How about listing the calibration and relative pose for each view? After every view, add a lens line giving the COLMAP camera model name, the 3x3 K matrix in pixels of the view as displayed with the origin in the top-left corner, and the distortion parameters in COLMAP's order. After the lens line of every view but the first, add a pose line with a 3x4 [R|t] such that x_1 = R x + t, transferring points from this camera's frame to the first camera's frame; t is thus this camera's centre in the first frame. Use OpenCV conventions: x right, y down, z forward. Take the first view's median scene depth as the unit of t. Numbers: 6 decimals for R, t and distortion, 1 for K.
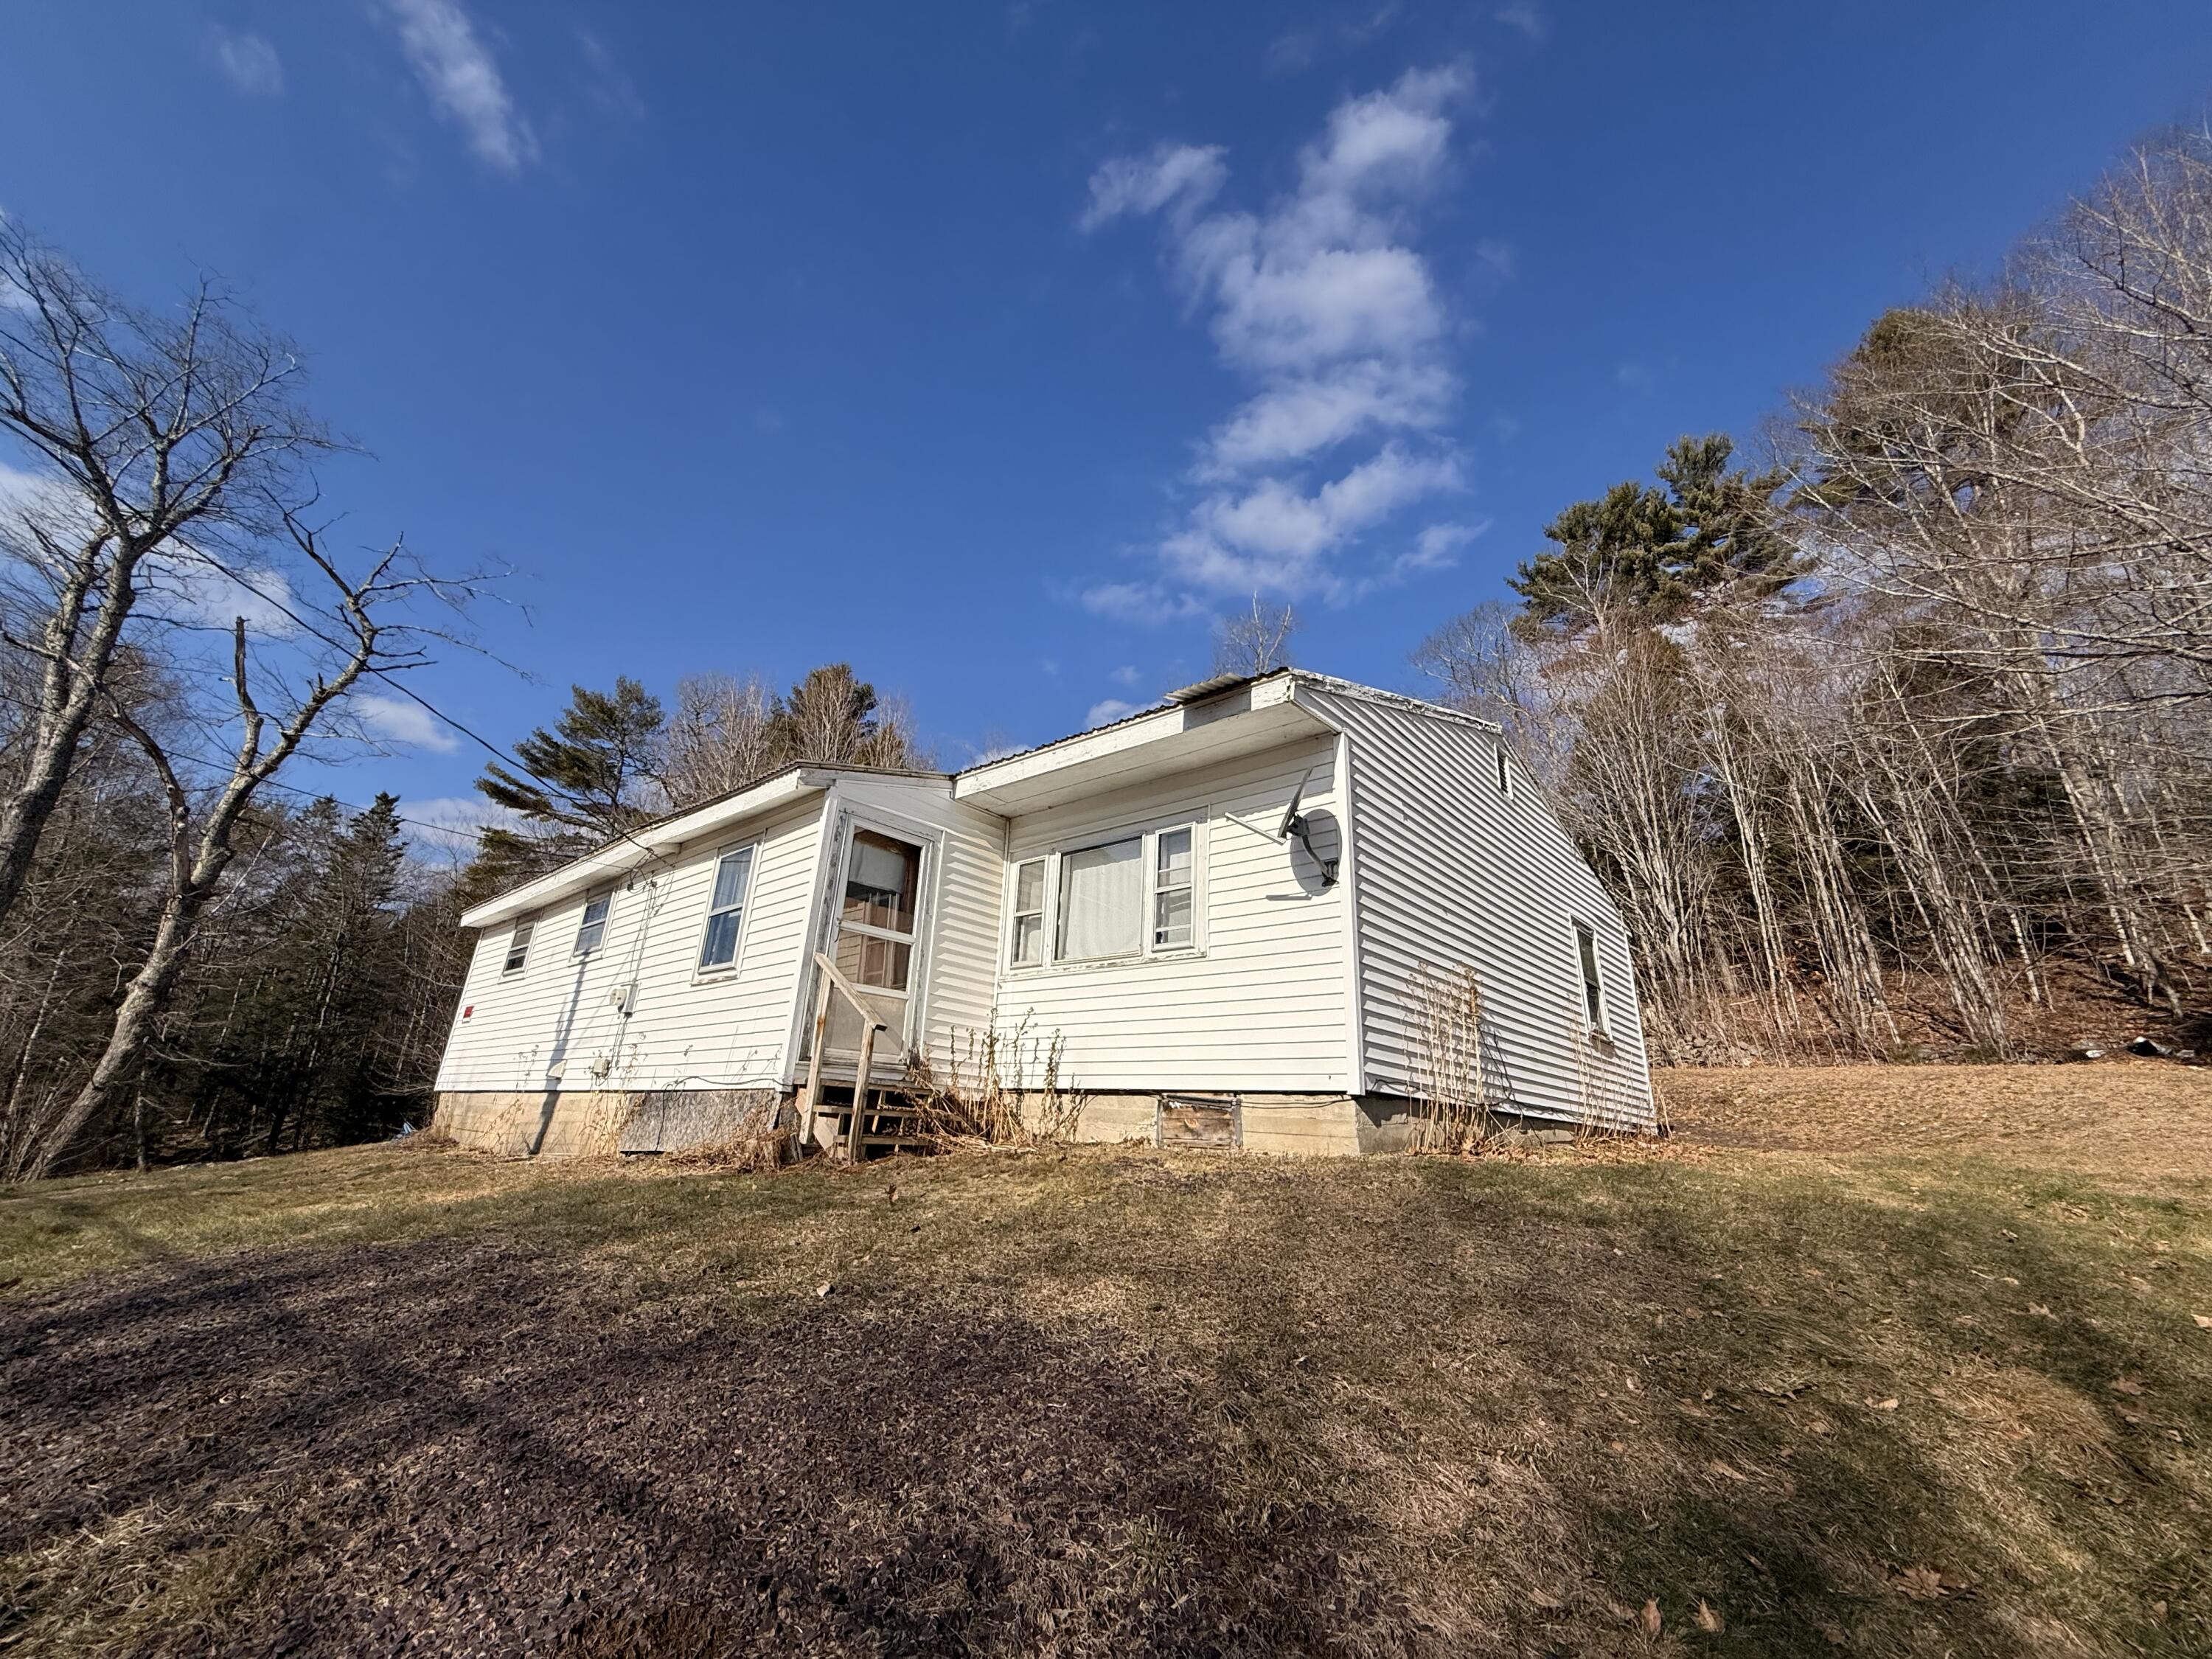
lens RADIAL K [[868.9, 0, 1114.1], [0, 868.9, 844.2], [0, 0, 1]] dist [0.000987, -0.000571]
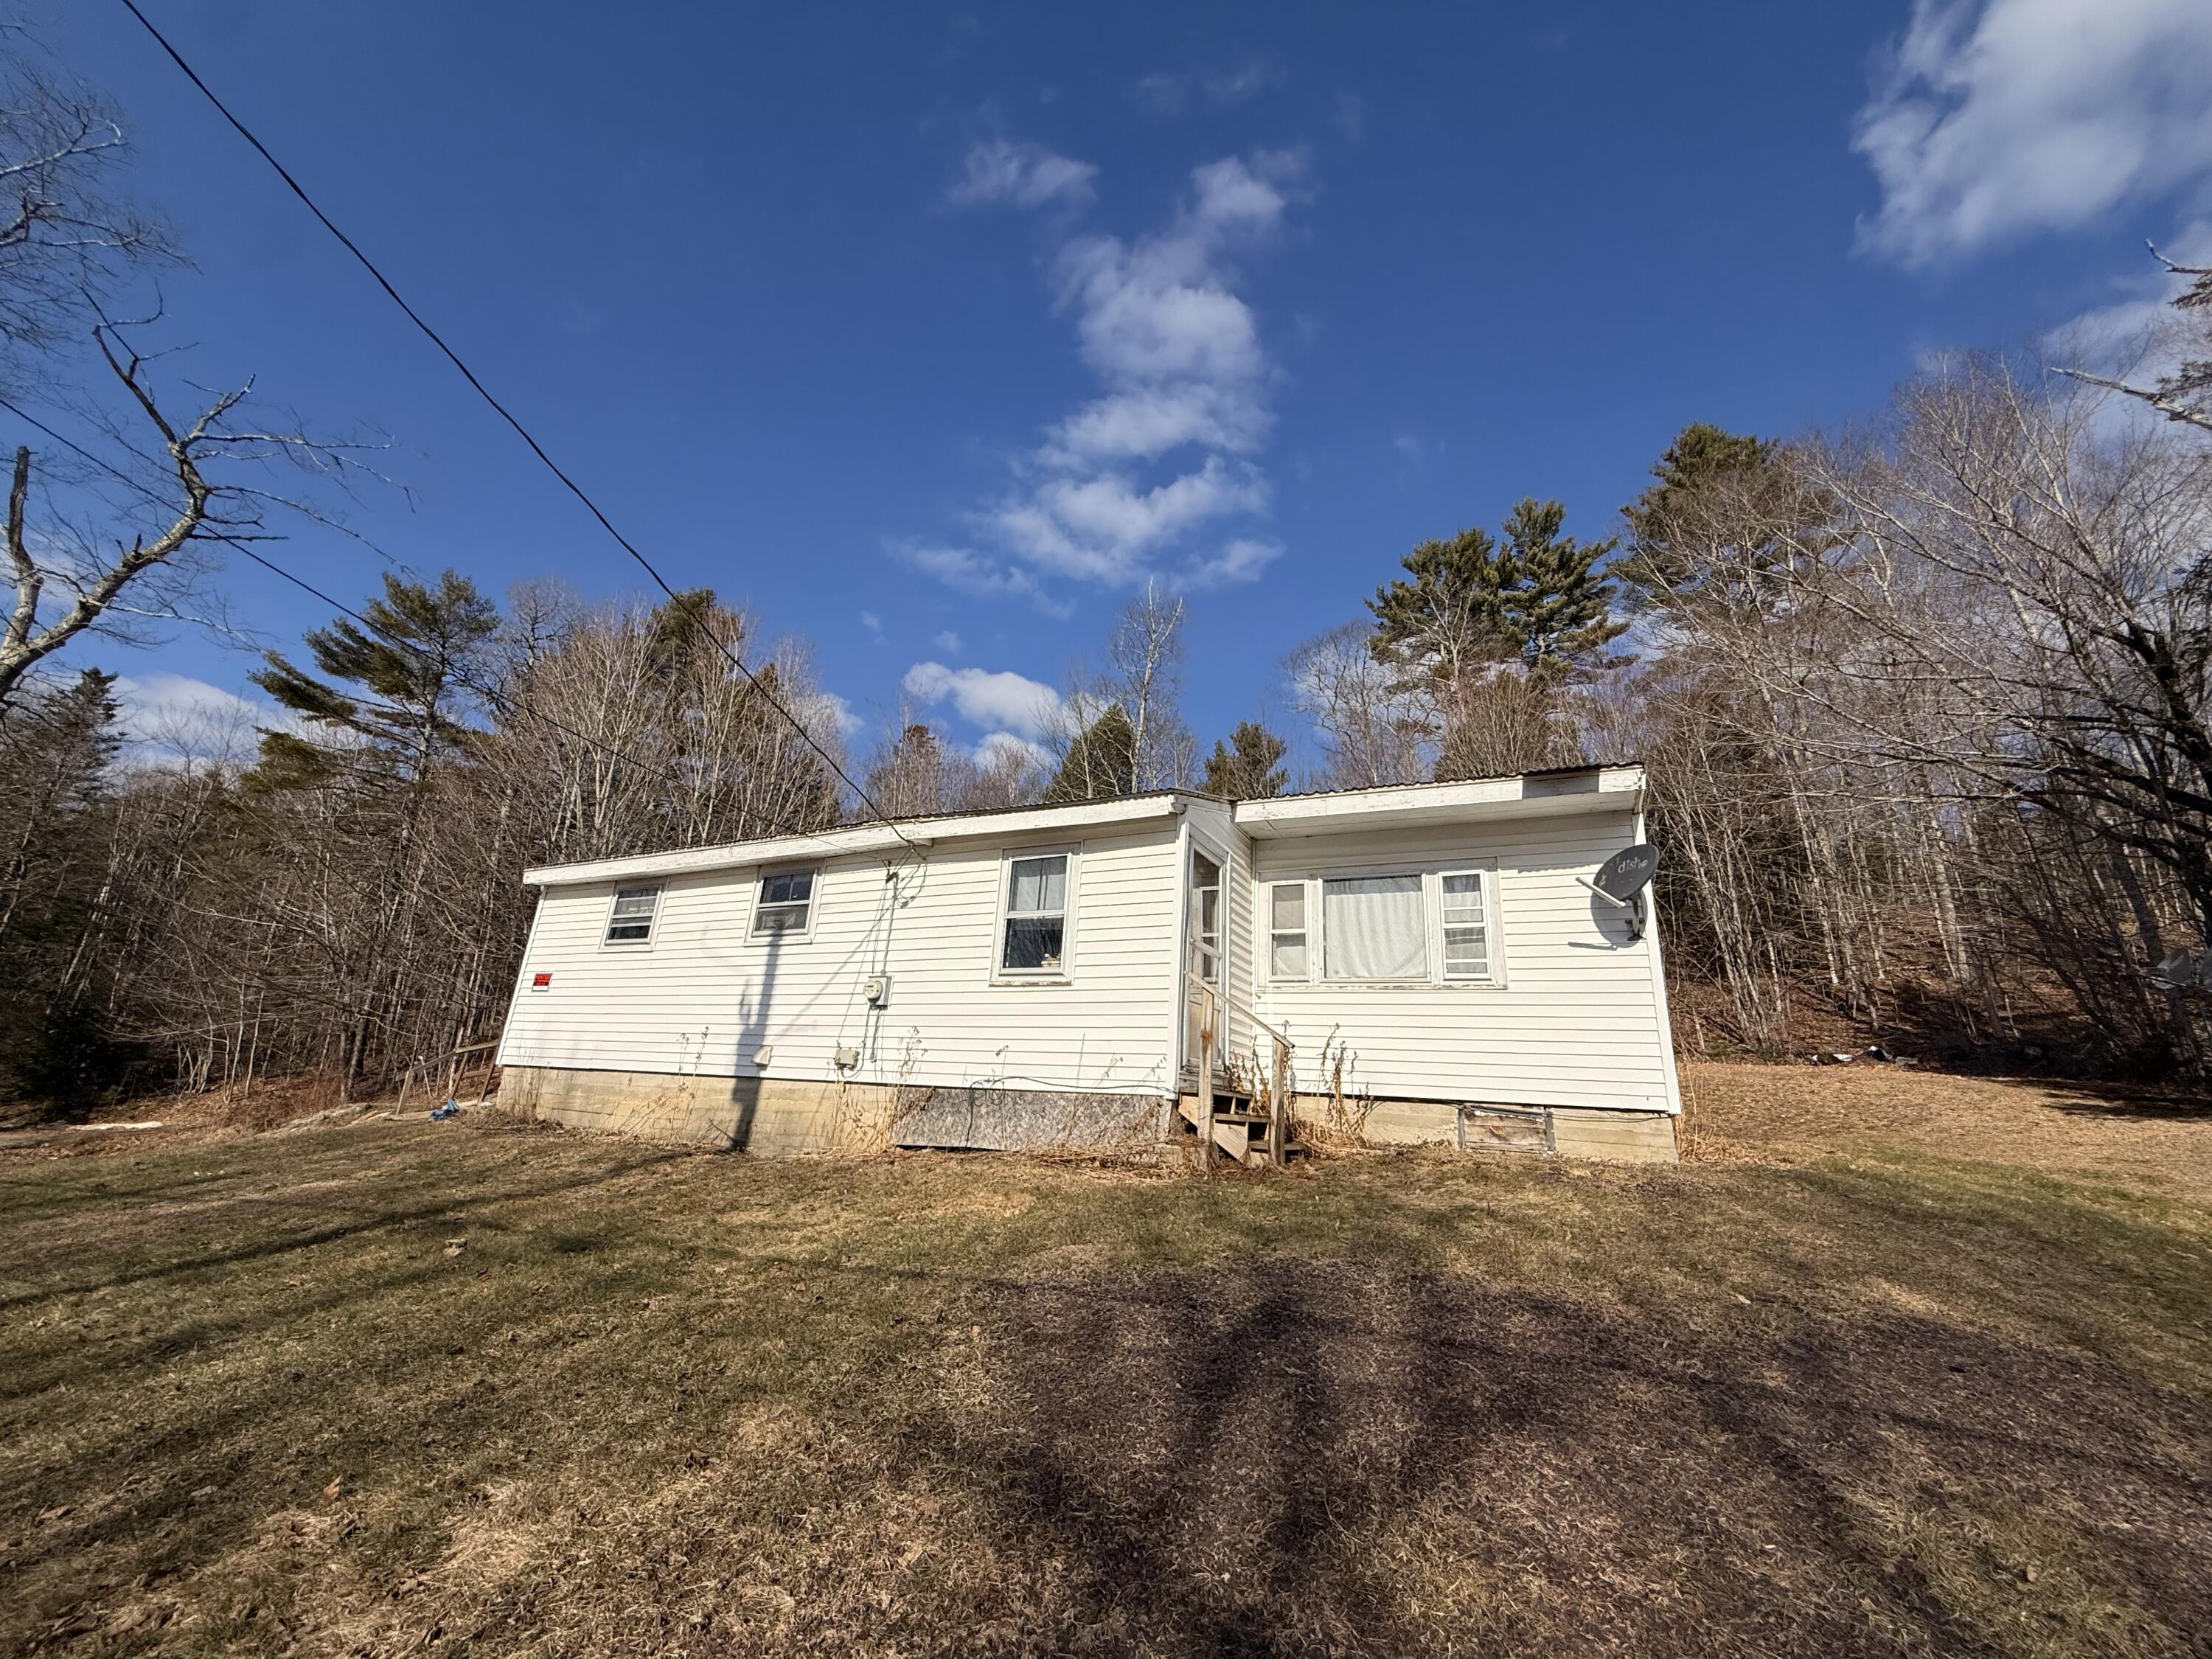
lens RADIAL K [[868.9, 0, 1062.7], [0, 868.9, 823.8], [0, 0, 1]] dist [0.000987, -0.000571]
pose [[0.966559, 0.089551, 0.240301, -0.648981], [-0.094031, 0.995543, 0.007217, -0.037192], [-0.238583, -0.029571, 0.970672, 0.005646]]
